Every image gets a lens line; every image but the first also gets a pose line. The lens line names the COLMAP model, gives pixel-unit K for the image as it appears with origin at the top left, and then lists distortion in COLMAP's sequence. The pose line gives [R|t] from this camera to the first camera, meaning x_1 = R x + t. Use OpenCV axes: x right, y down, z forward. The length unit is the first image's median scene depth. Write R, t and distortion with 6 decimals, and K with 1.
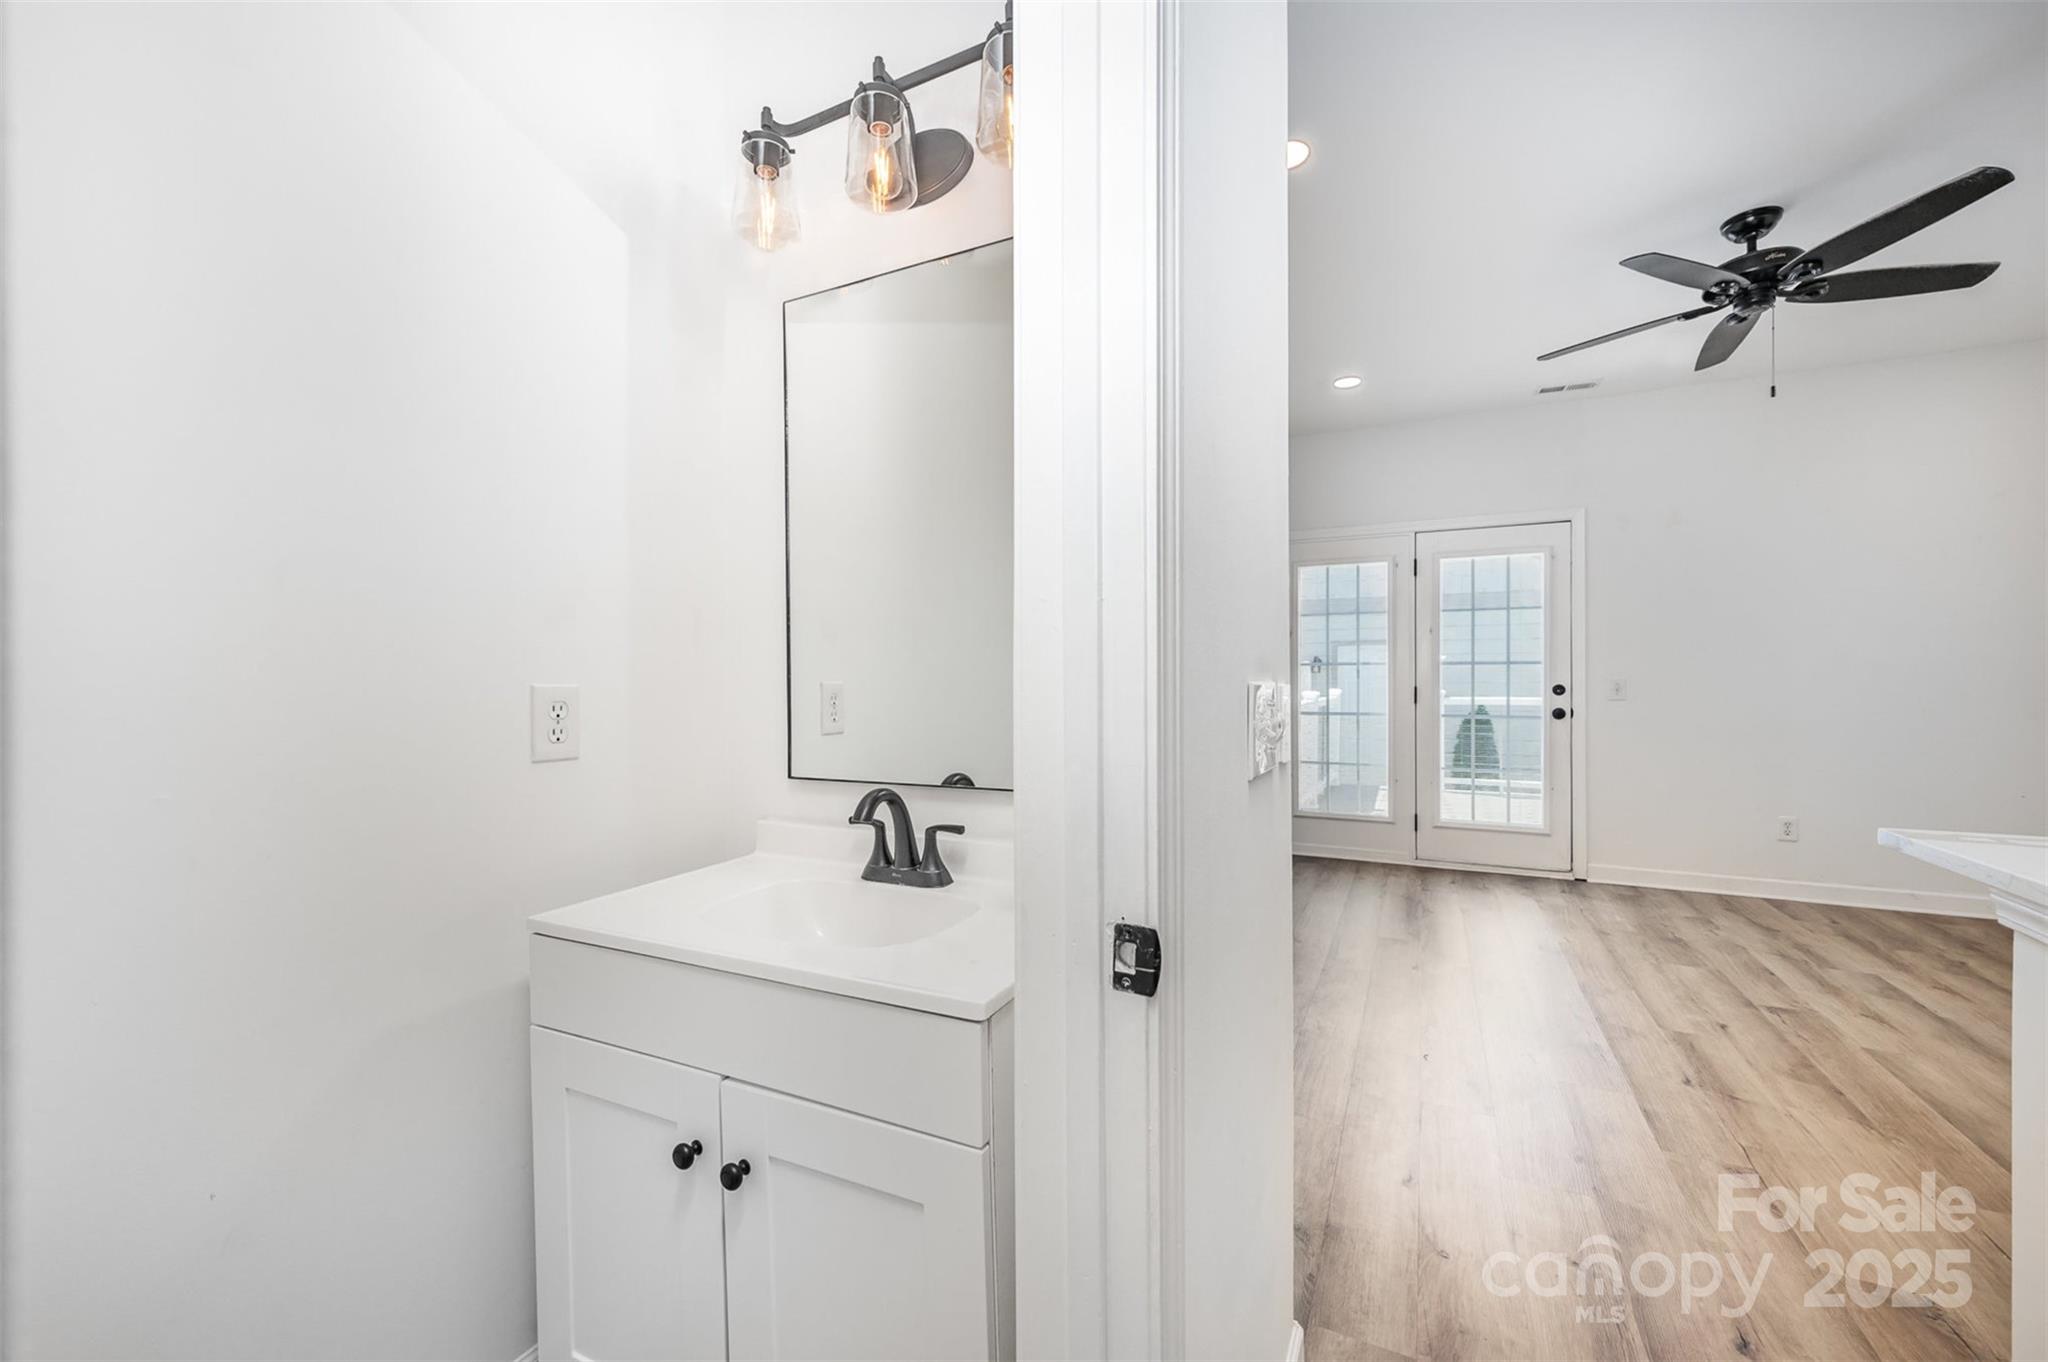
lens RADIAL K [[814.0, 0, 1025.8], [0, 814.0, 673.2], [0, 0, 1]] dist [0.000298, 0.000583]
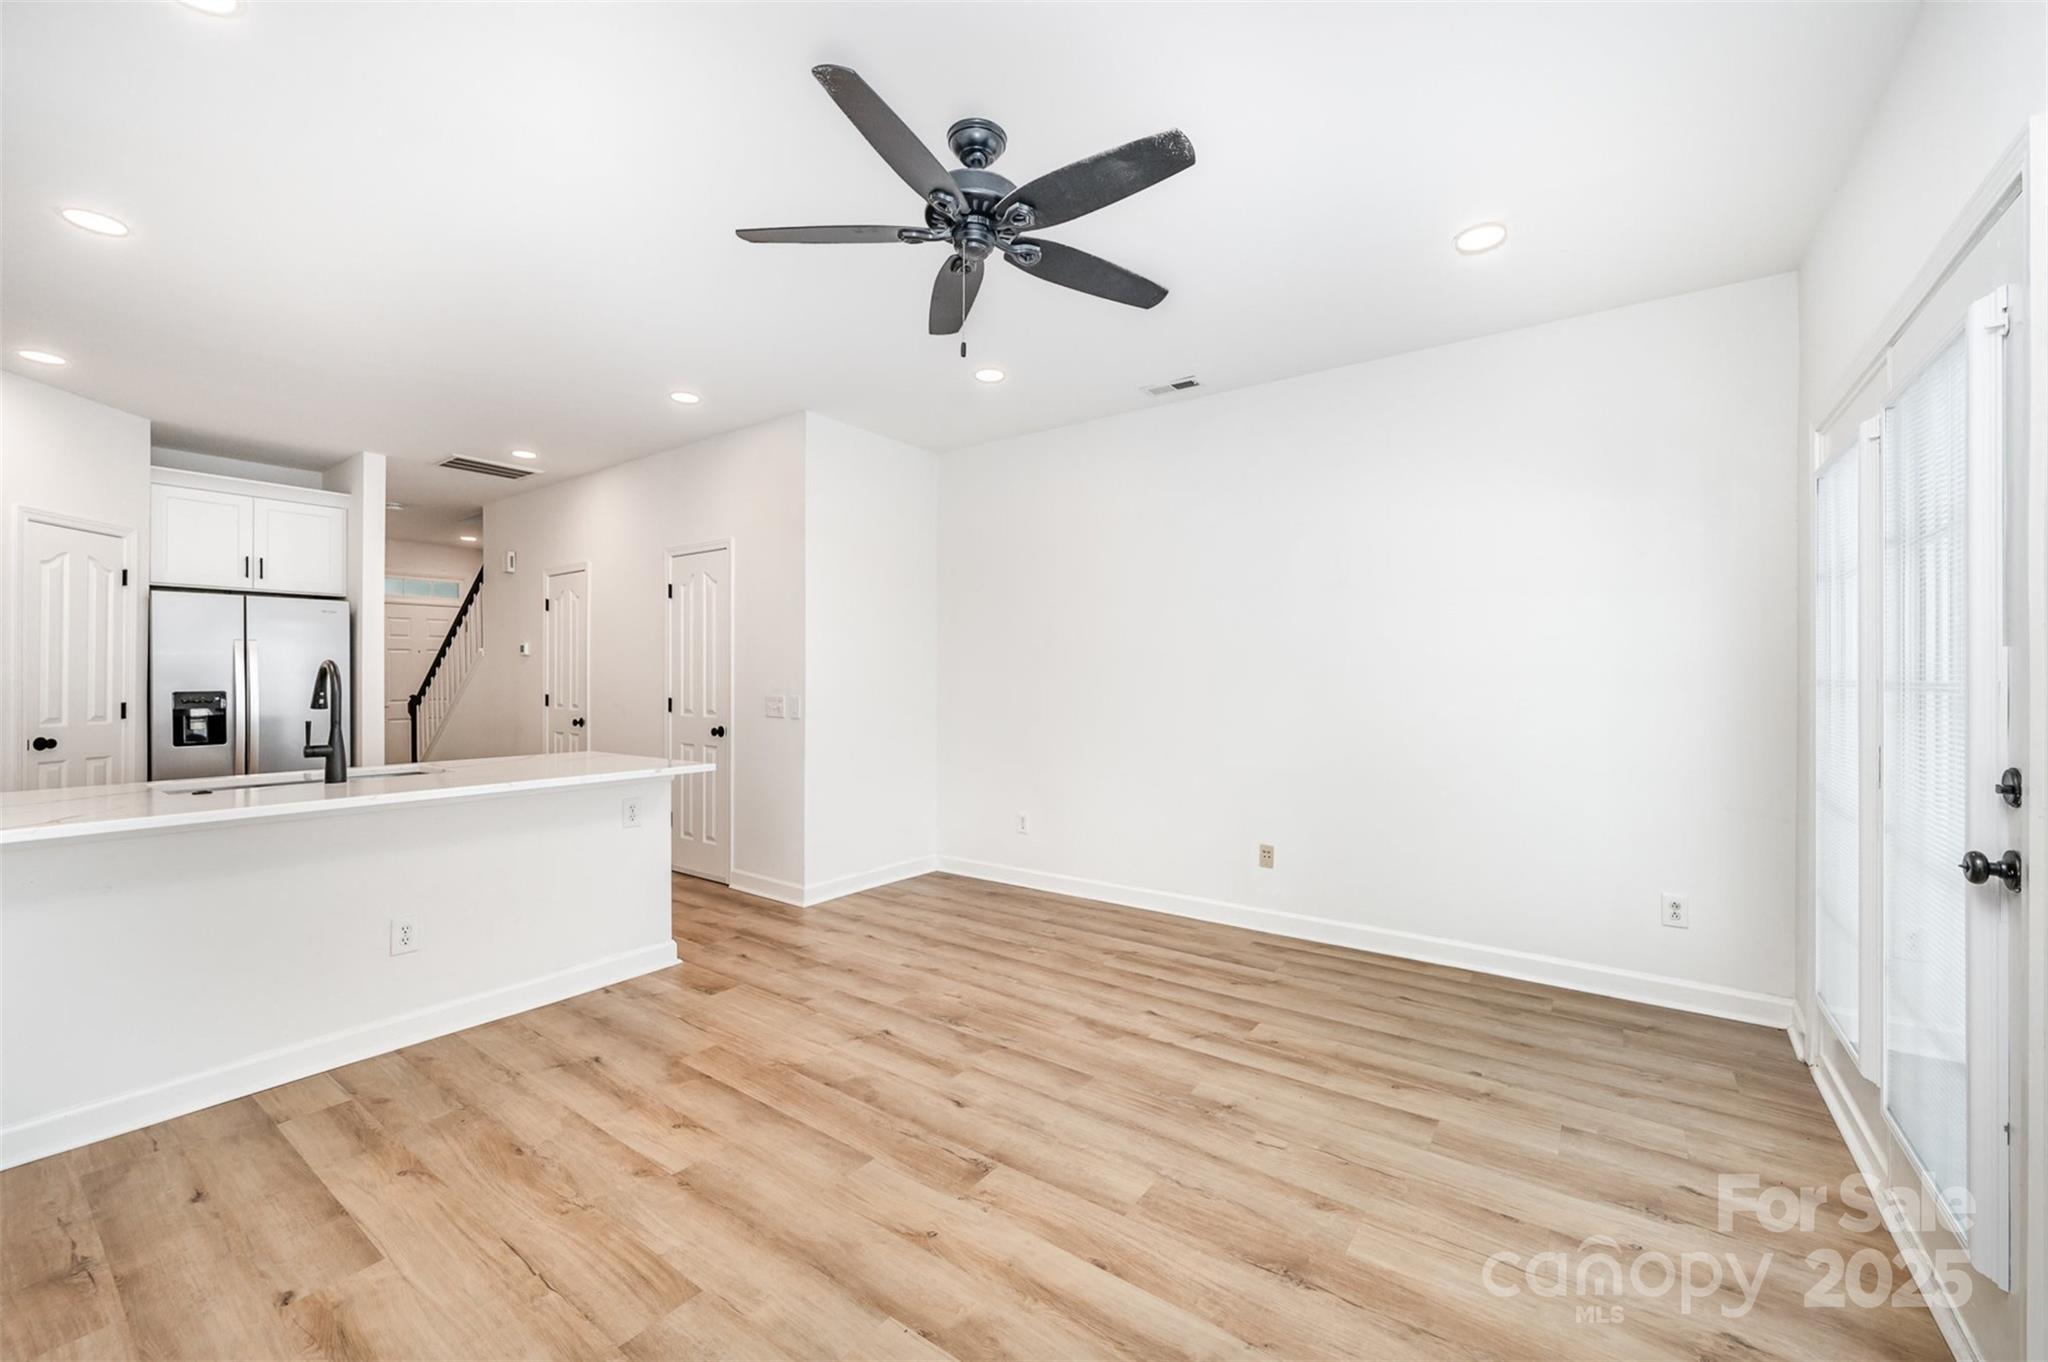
lens RADIAL K [[814.0, 0, 1023.7], [0, 814.0, 686.3], [0, 0, 1]] dist [0.000298, 0.000583]
pose [[-0.177669, 0.013110, -0.984003, 1.389068], [0.006031, 0.999907, 0.012233, -0.025985], [0.984072, -0.003761, -0.177732, 0.997851]]
